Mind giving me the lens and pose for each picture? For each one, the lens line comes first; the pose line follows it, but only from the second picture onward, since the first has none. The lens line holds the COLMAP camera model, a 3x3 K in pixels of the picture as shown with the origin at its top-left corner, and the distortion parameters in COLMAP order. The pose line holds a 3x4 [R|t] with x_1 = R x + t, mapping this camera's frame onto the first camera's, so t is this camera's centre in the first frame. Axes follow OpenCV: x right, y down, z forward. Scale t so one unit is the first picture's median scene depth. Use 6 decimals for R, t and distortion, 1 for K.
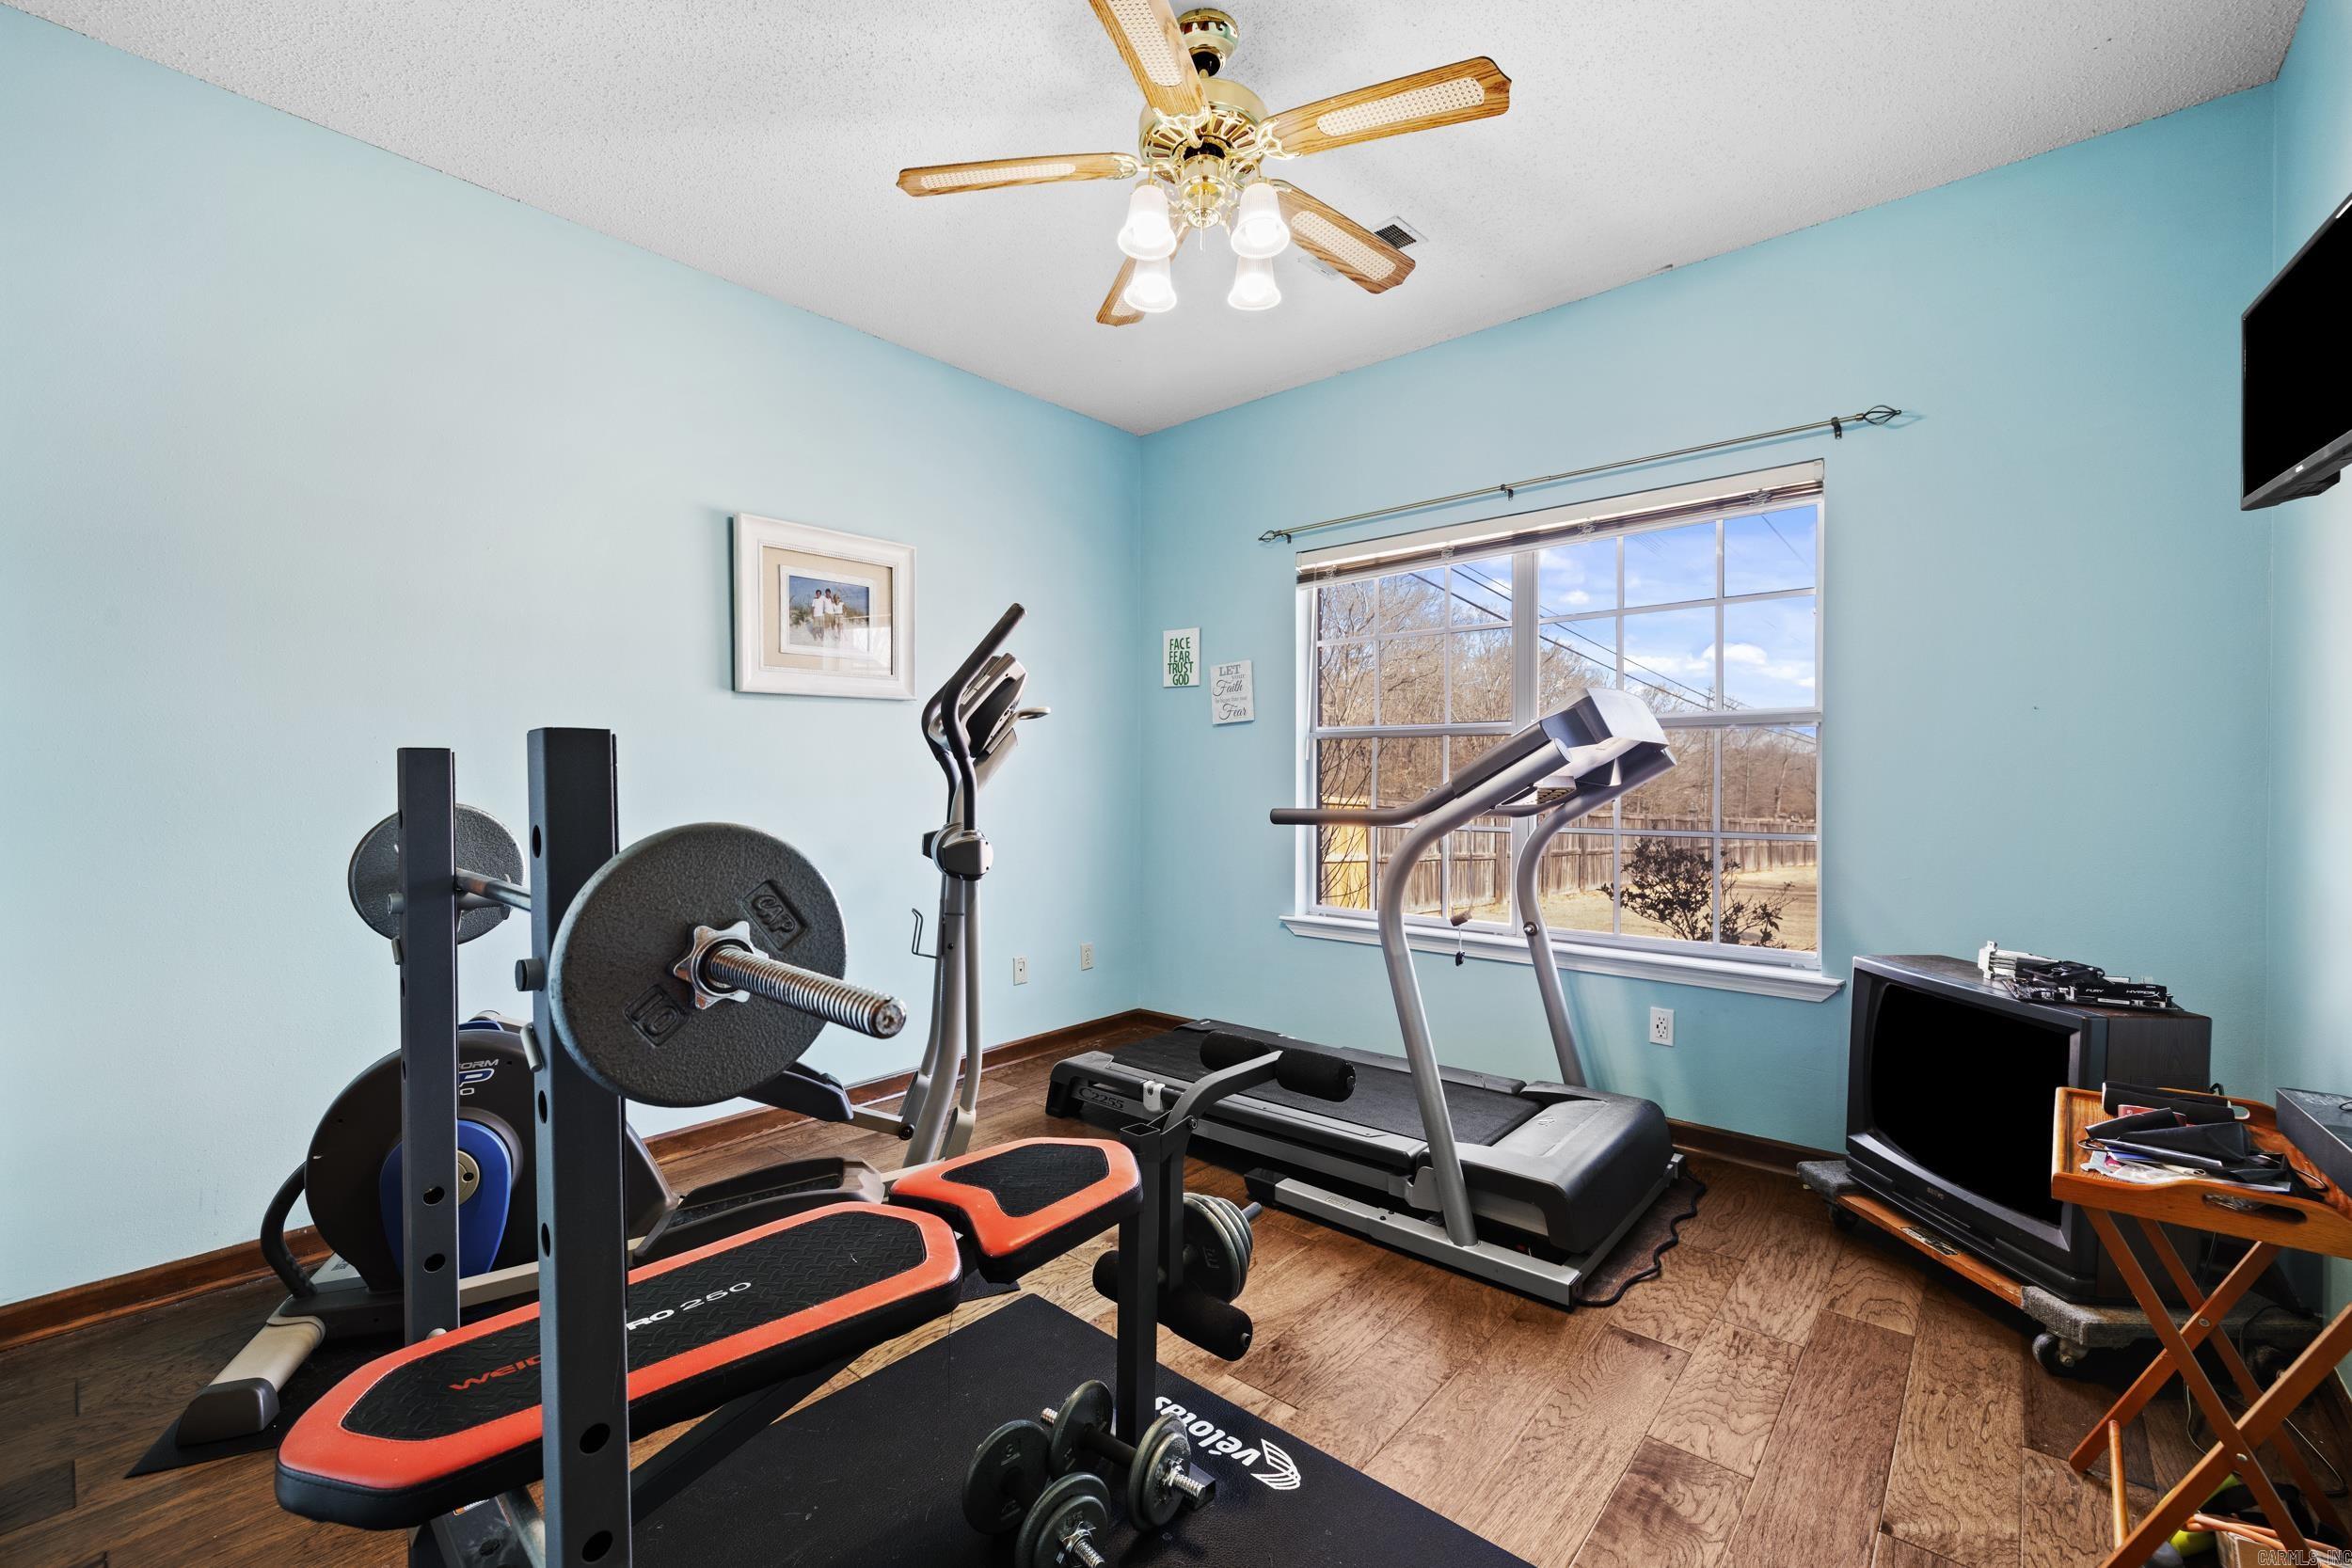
lens RADIAL K [[991.0, 0, 1165.7], [0, 991.0, 796.6], [0, 0, 1]] dist [-0.001647, -0.000507]
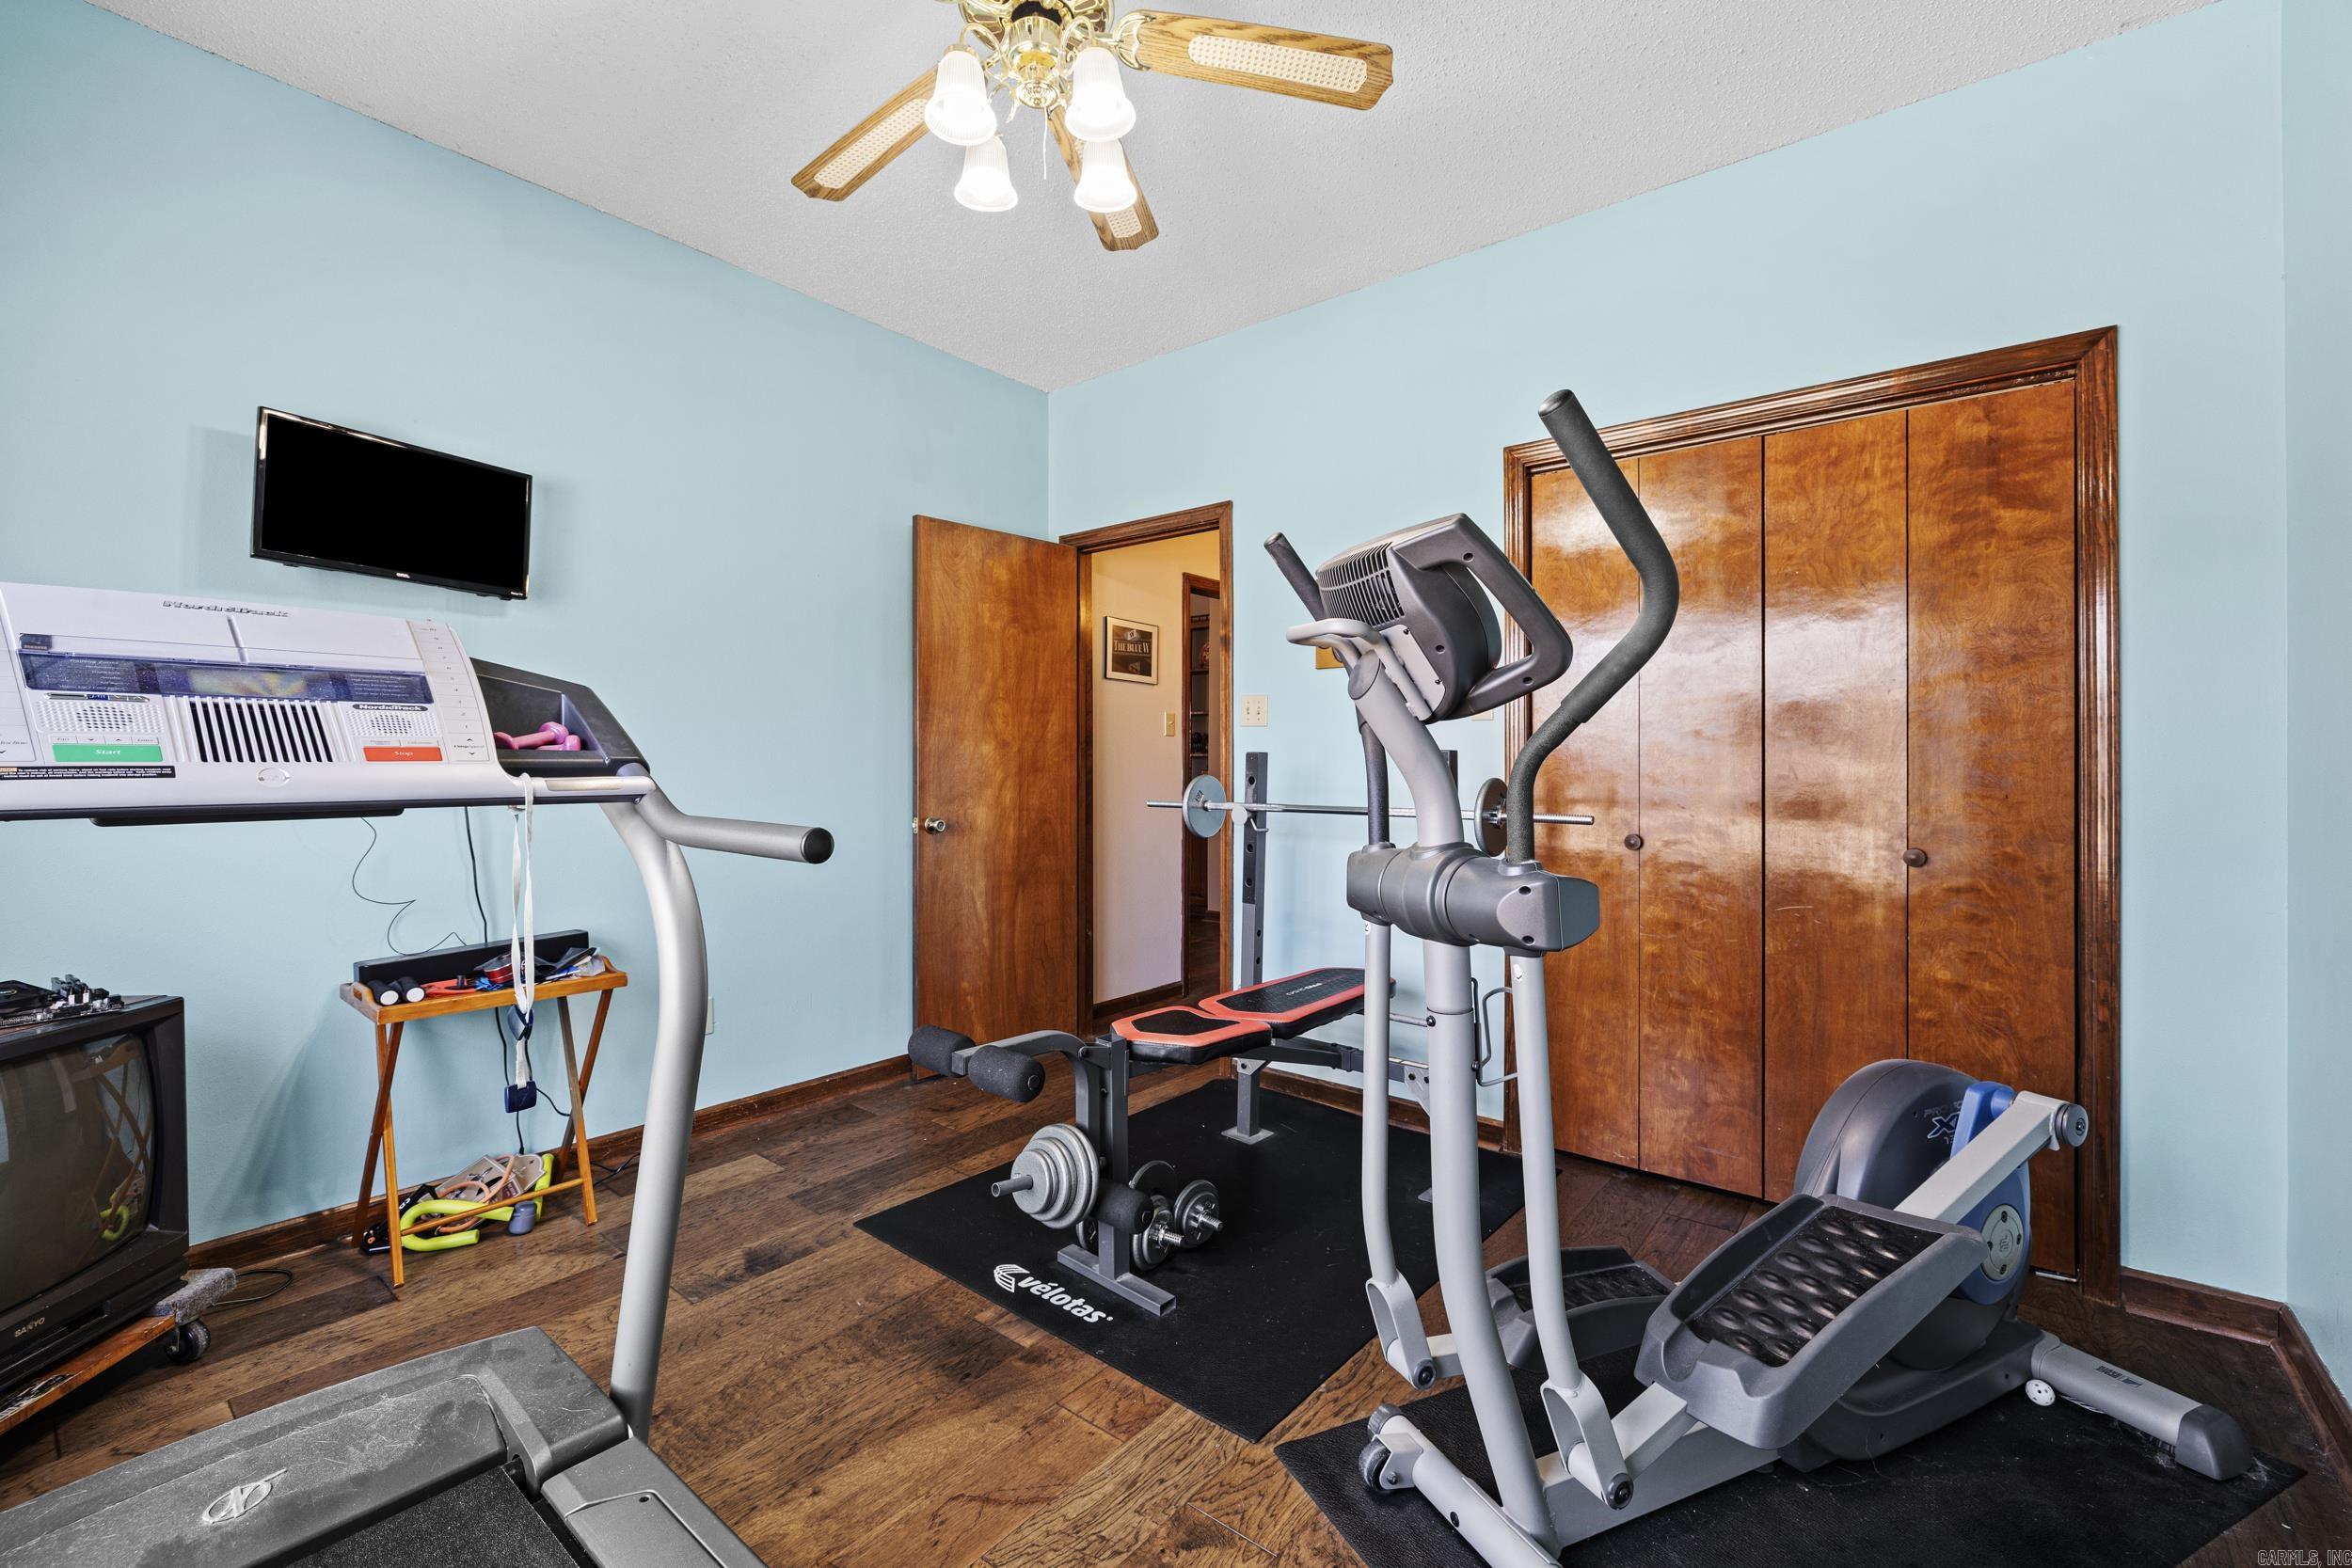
lens RADIAL K [[991.0, 0, 1165.7], [0, 991.0, 796.6], [0, 0, 1]] dist [-0.001647, -0.000507]
pose [[-0.999404, 0.003721, -0.034330, -0.054414], [0.002443, 0.999305, 0.037208, -0.020944], [0.034445, 0.037102, -0.998718, 2.240362]]
